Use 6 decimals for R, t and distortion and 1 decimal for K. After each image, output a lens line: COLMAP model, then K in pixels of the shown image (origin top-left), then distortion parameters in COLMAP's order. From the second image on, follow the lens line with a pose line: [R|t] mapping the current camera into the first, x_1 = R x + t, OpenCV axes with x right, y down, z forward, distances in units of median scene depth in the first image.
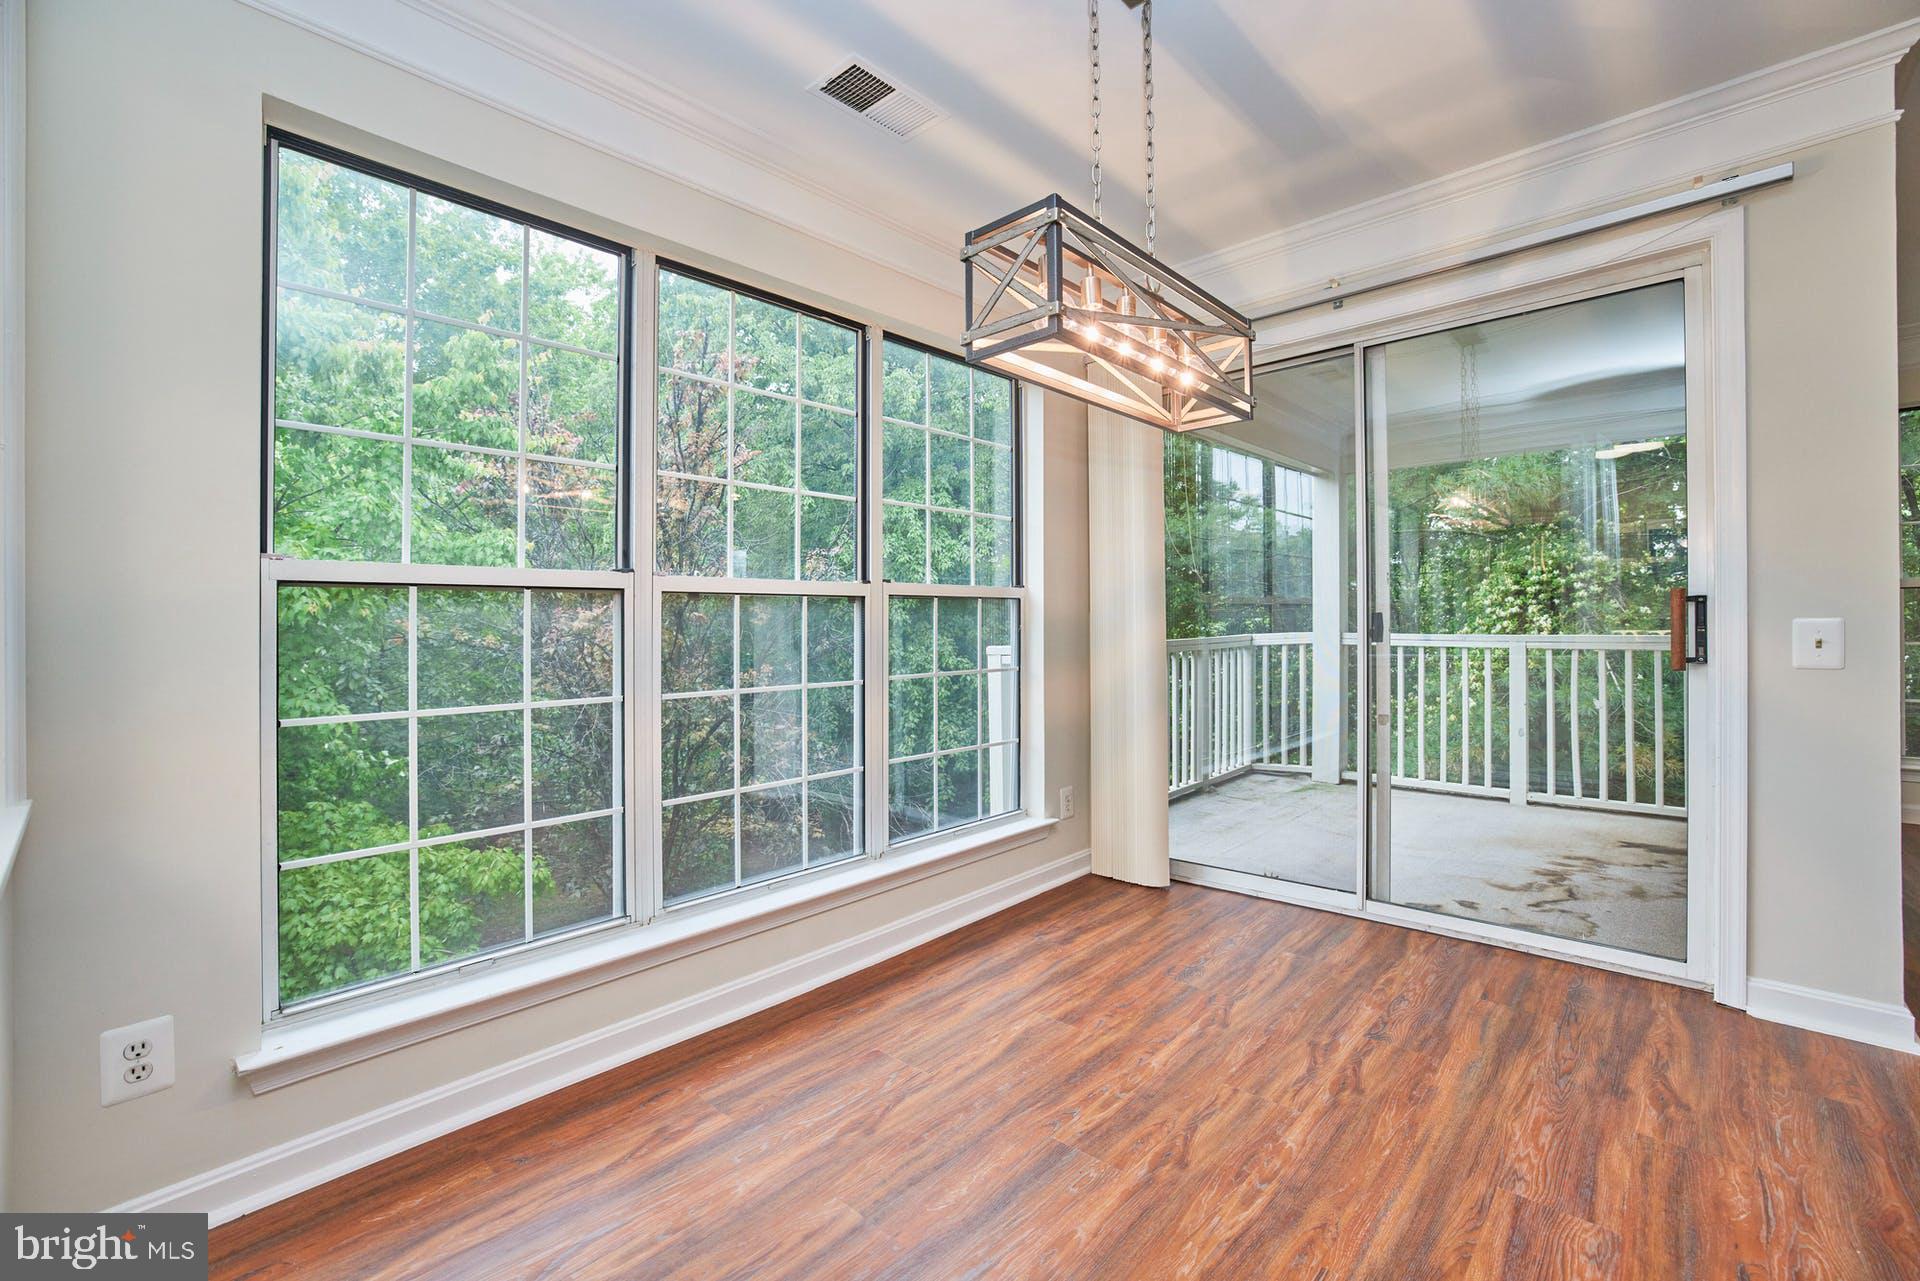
lens RADIAL K [[824.0, 0, 967.1], [0, 824.0, 617.6], [0, 0, 1]] dist [-0.038039, 0.003614]
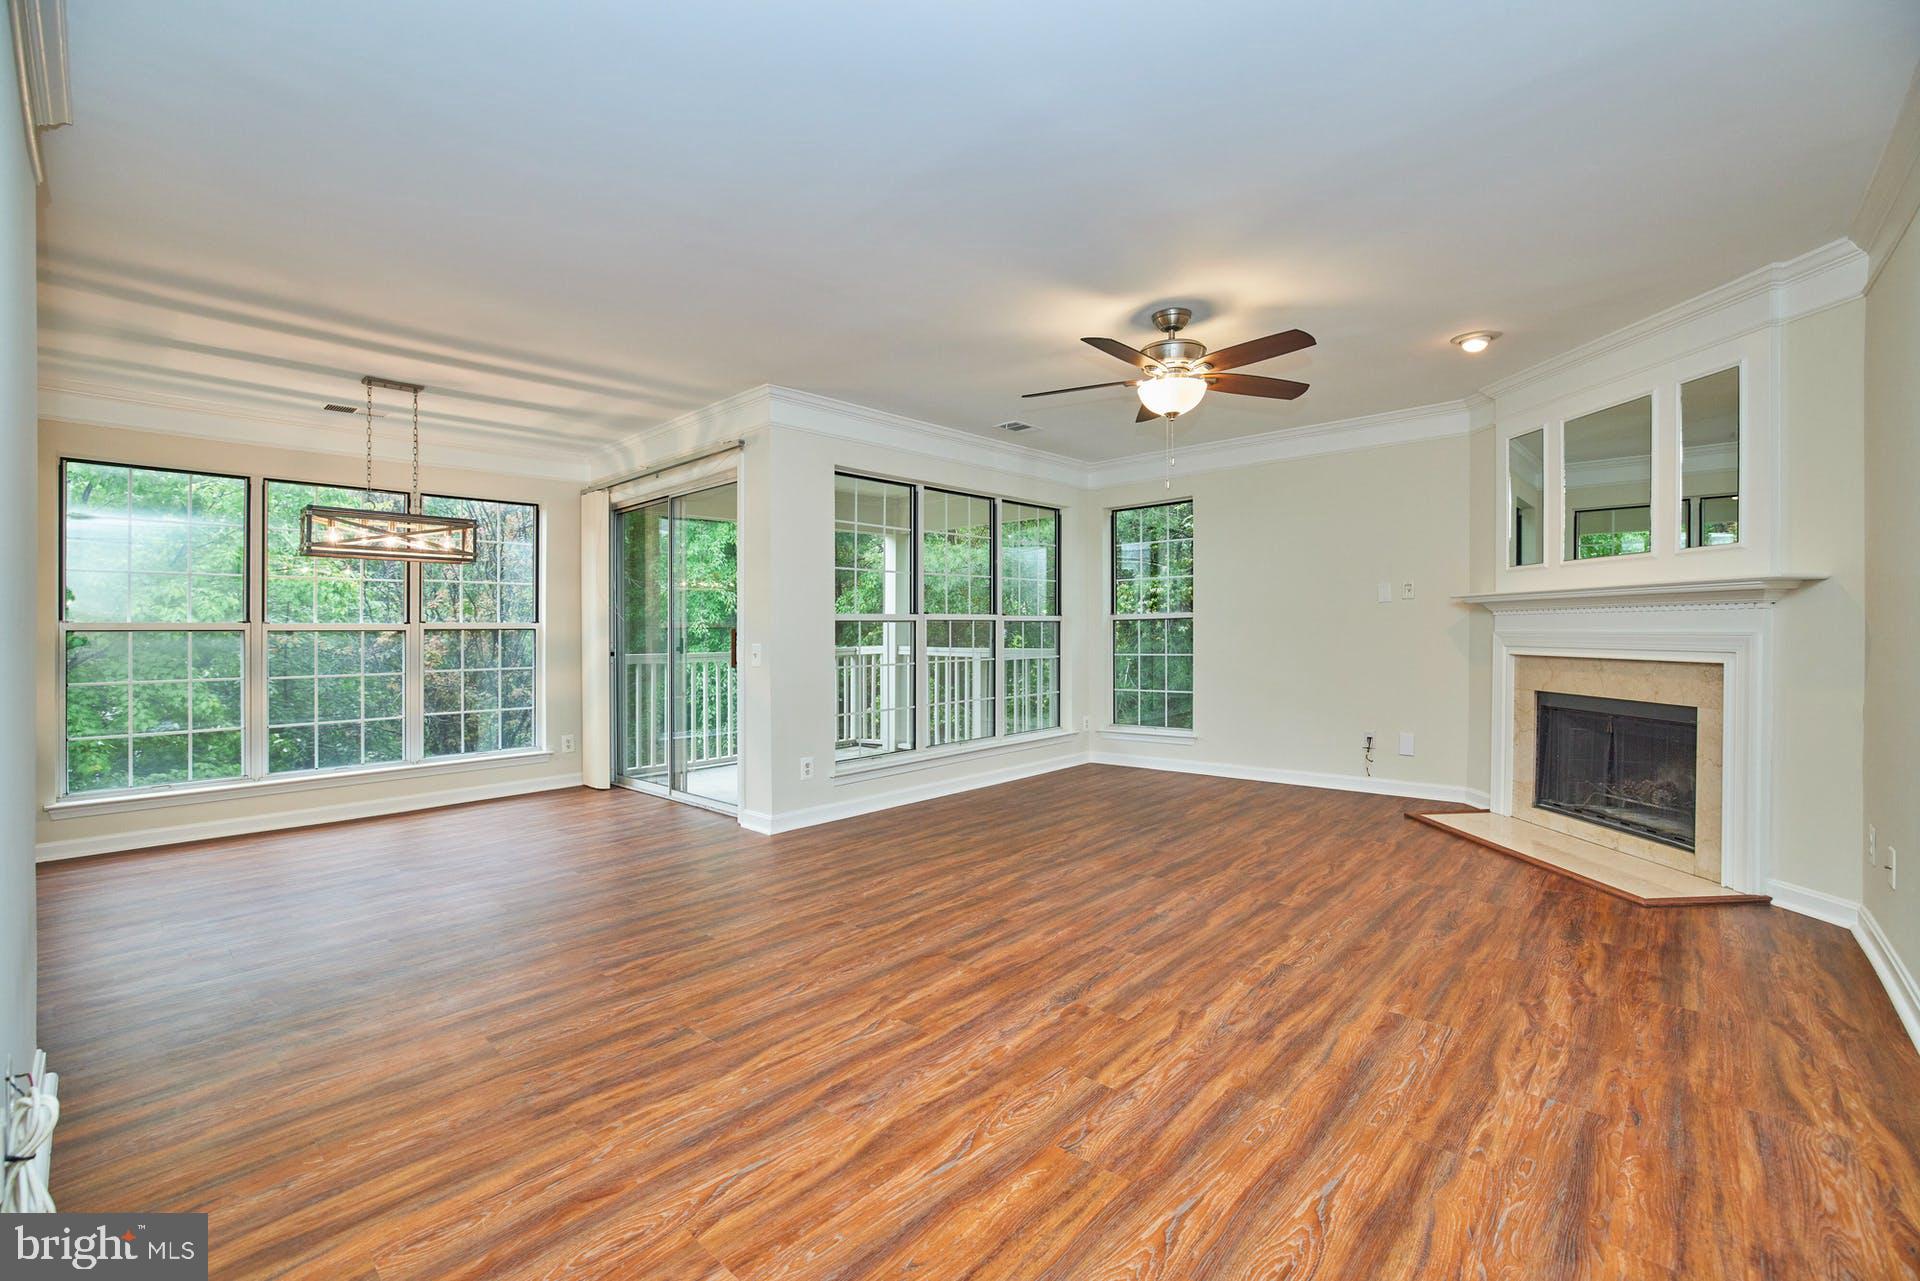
lens RADIAL K [[814.7, 0, 968.1], [0, 814.7, 643.2], [0, 0, 1]] dist [-0.037773, 0.001550]
pose [[0.999840, -0.001939, 0.017800, 1.196869], [0.001577, 0.999792, 0.020319, -0.034384], [-0.017835, -0.020288, 0.999635, -0.936160]]
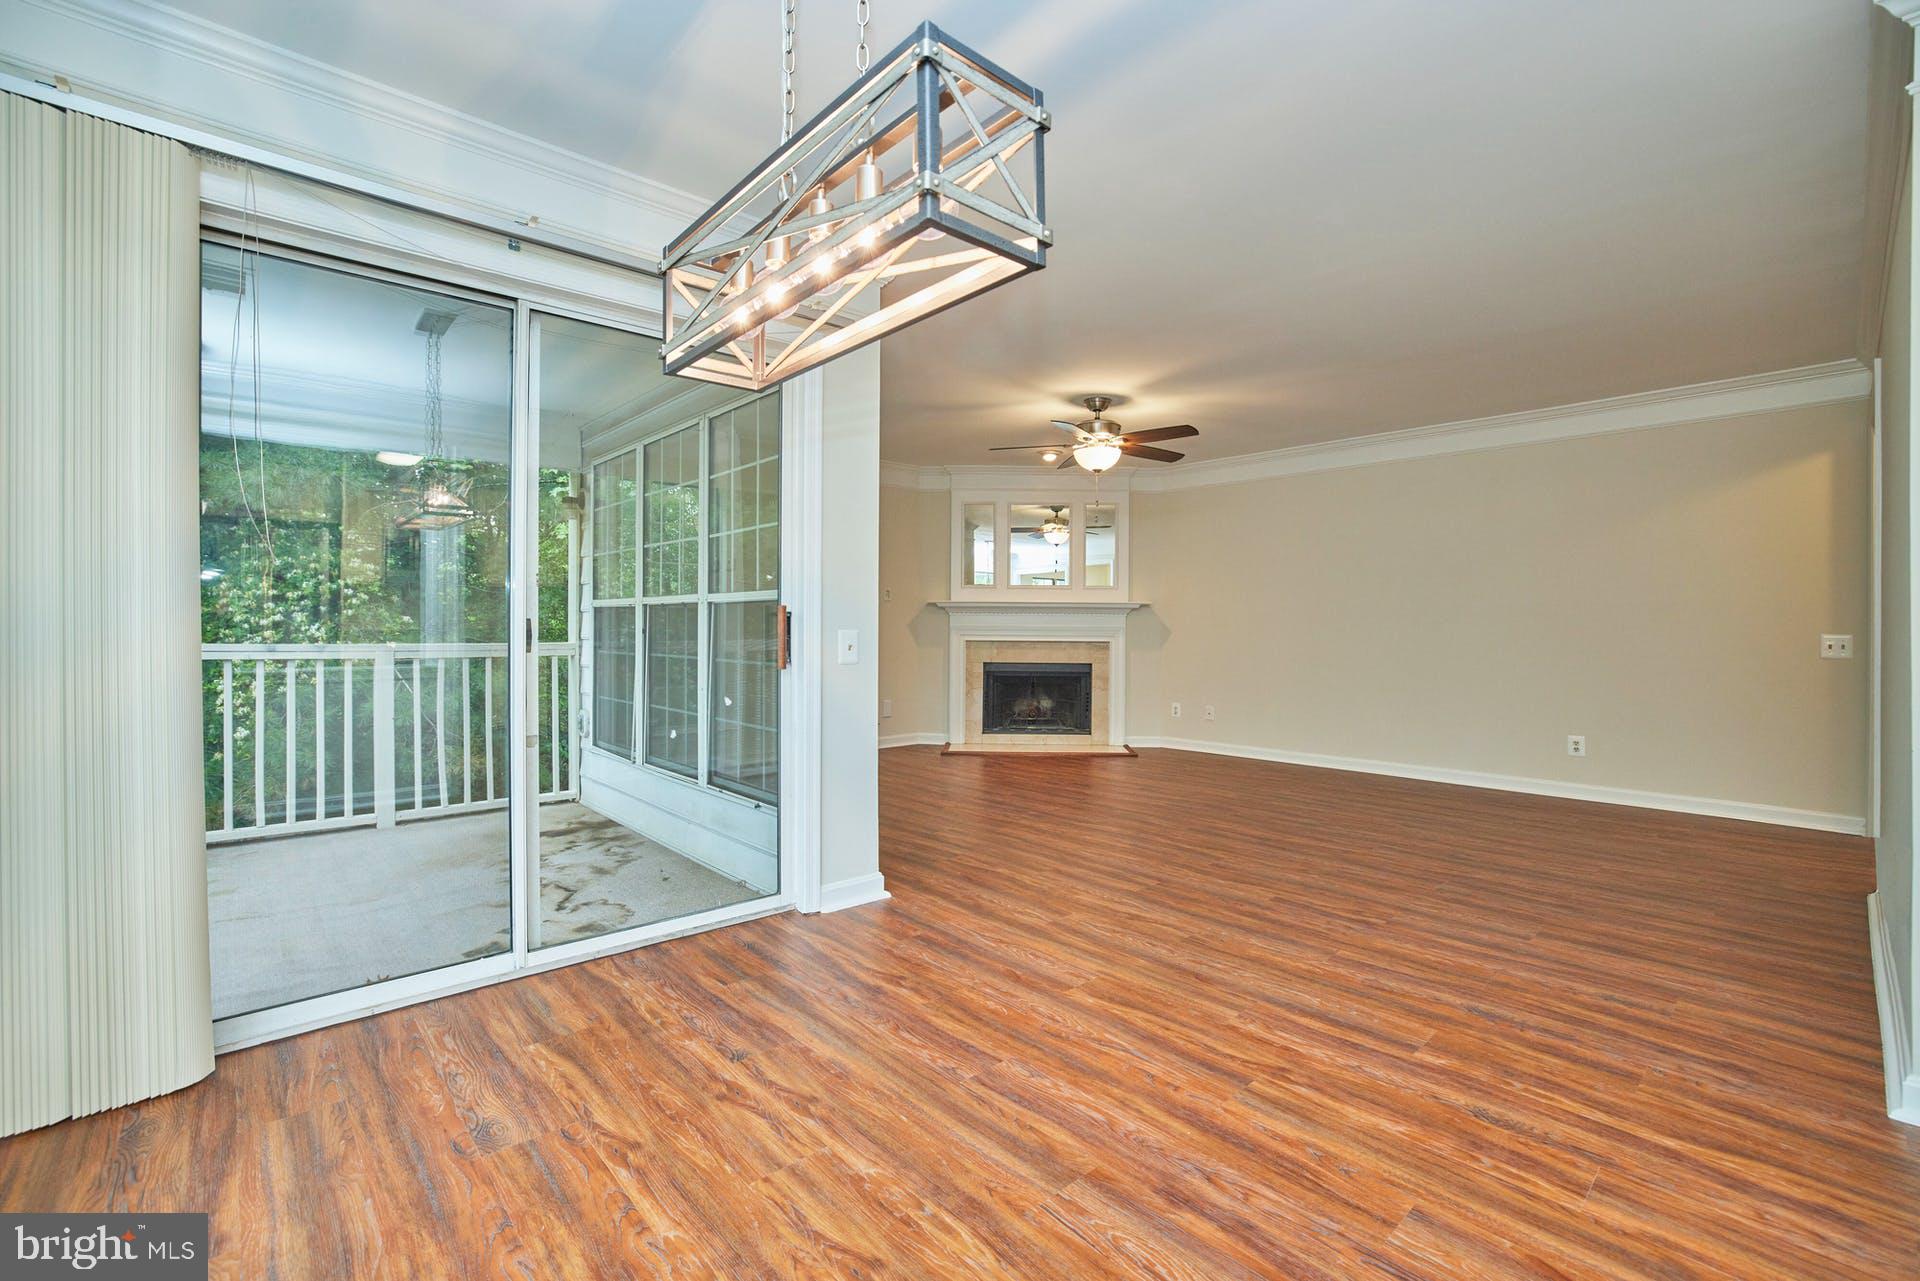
lens RADIAL K [[824.0, 0, 954.5], [0, 824.0, 641.3], [0, 0, 1]] dist [-0.038039, 0.003614]
pose [[0.087651, -0.006123, 0.996132, -0.330850], [-0.010859, 0.999916, 0.007102, 0.005837], [-0.996092, -0.011439, 0.087577, 0.490882]]
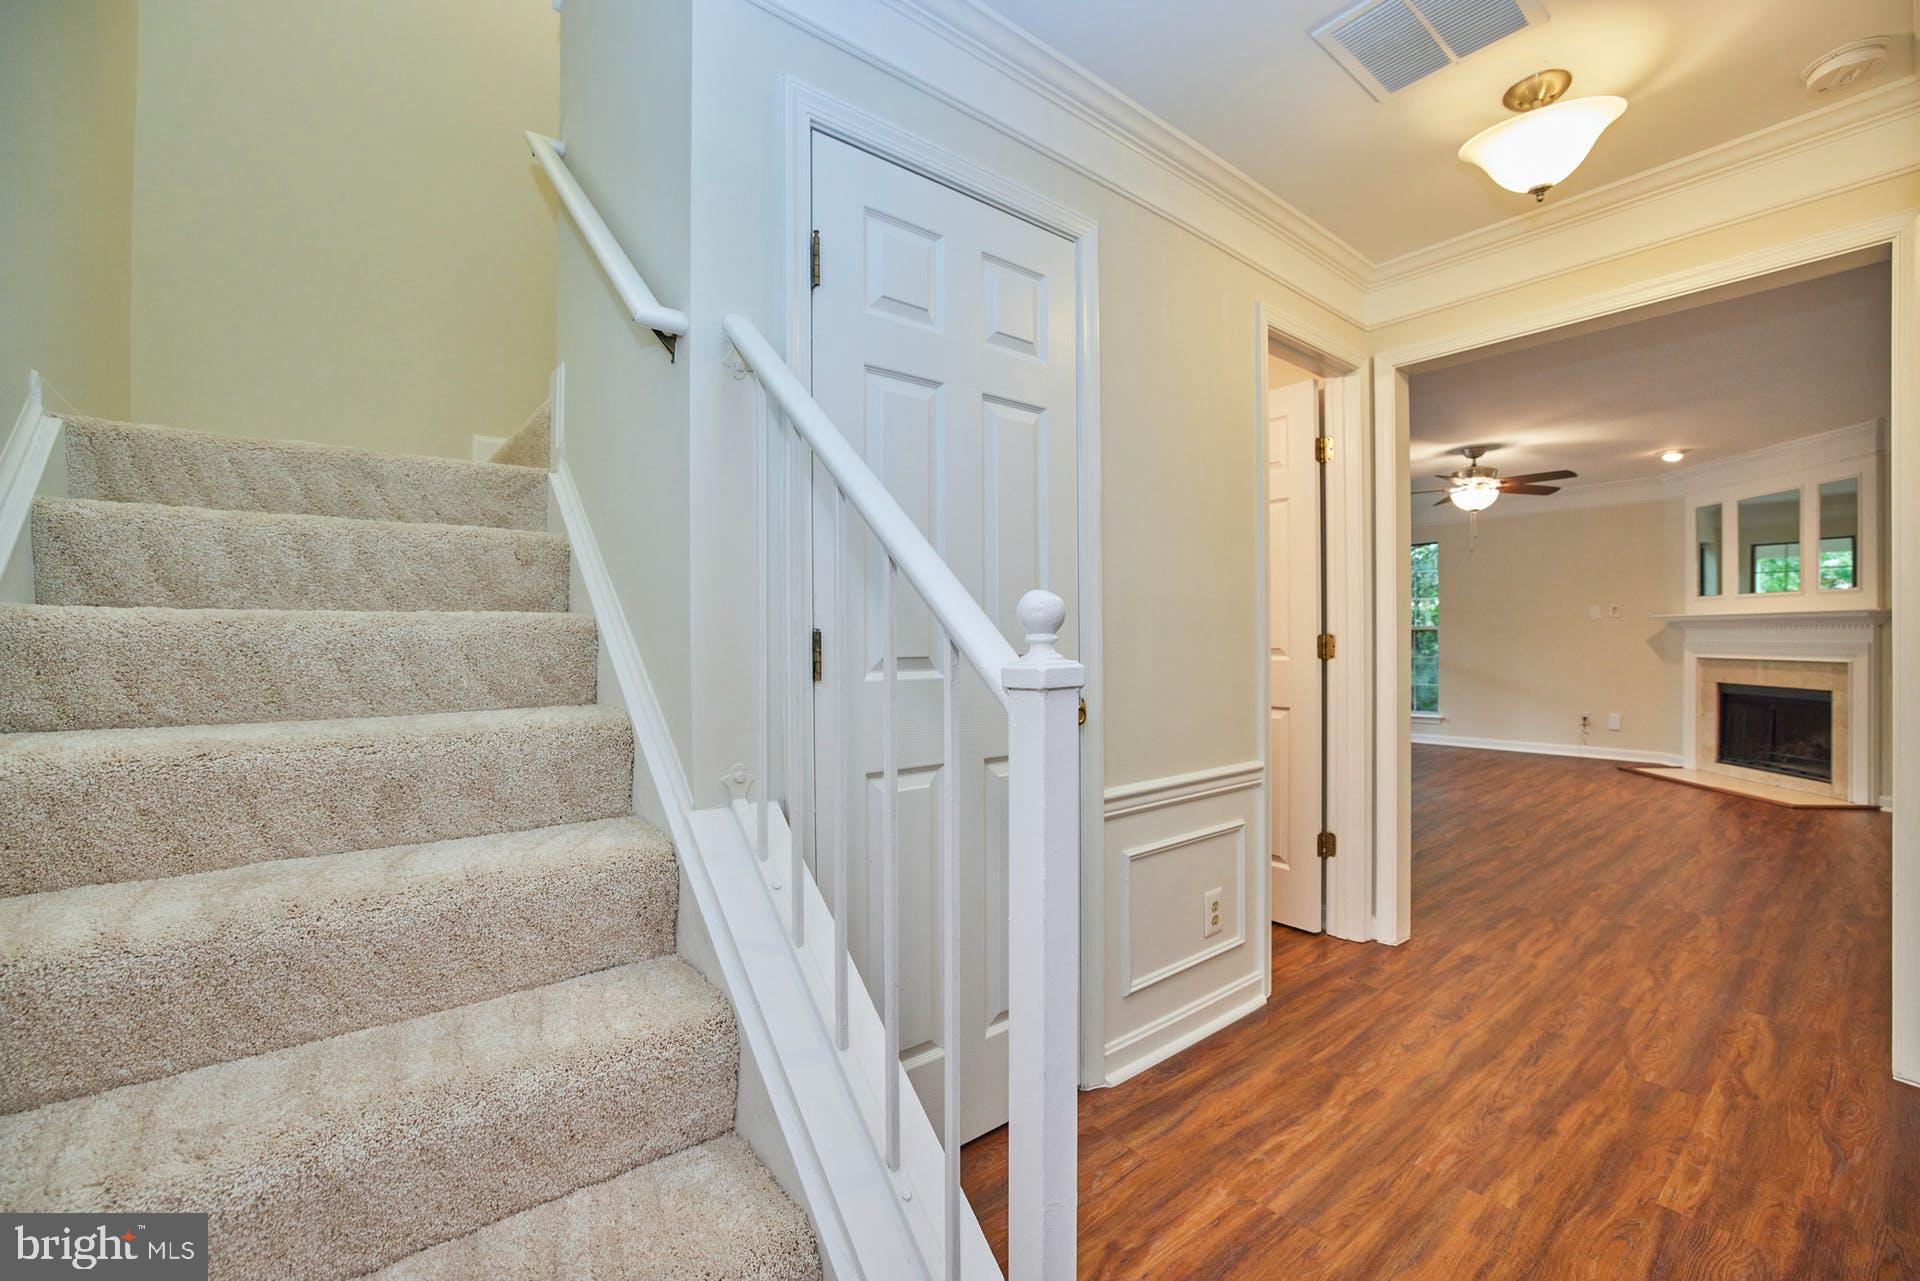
lens RADIAL K [[824.0, 0, 949.1], [0, 824.0, 636.9], [0, 0, 1]] dist [-0.038039, 0.003614]
pose [[0.991766, 0.001045, -0.128059, 0.451319], [-0.000168, 0.999976, 0.006855, -0.053793], [0.128063, -0.006777, 0.991743, -1.931910]]
